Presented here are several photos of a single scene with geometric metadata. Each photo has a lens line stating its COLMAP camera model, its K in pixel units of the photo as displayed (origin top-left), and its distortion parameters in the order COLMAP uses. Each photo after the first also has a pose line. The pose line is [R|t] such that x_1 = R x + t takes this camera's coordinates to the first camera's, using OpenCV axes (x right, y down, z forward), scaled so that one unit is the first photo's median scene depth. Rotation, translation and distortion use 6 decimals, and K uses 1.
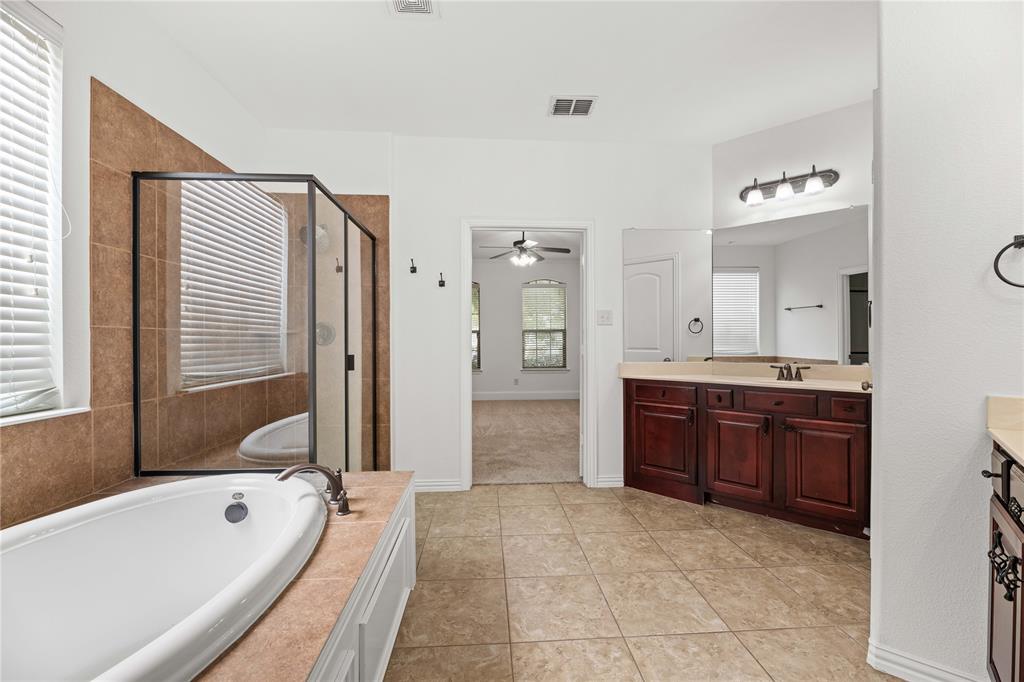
lens RADIAL K [[412.3, 0, 512.4], [0, 412.3, 338.0], [0, 0, 1]] dist [-0.009301, -0.000414]
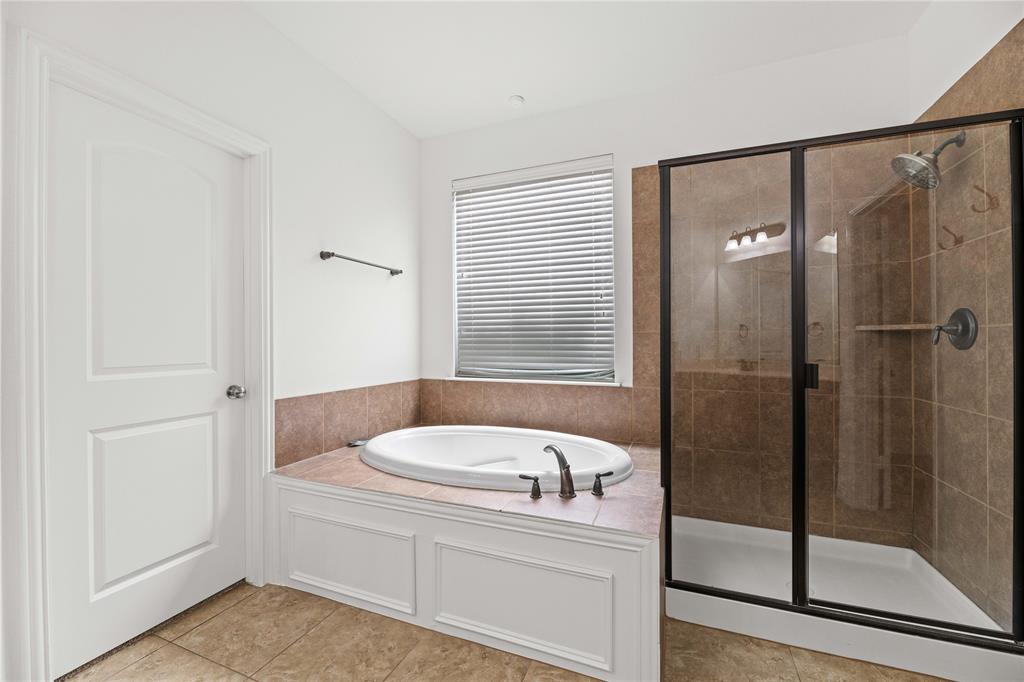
lens RADIAL K [[412.3, 0, 512.4], [0, 412.3, 338.0], [0, 0, 1]] dist [-0.009301, -0.000414]
pose [[-0.430975, -0.001057, -0.902363, 0.556099], [0.009043, 0.999944, -0.005490, -0.002691], [0.902319, -0.010526, -0.430941, 1.265457]]
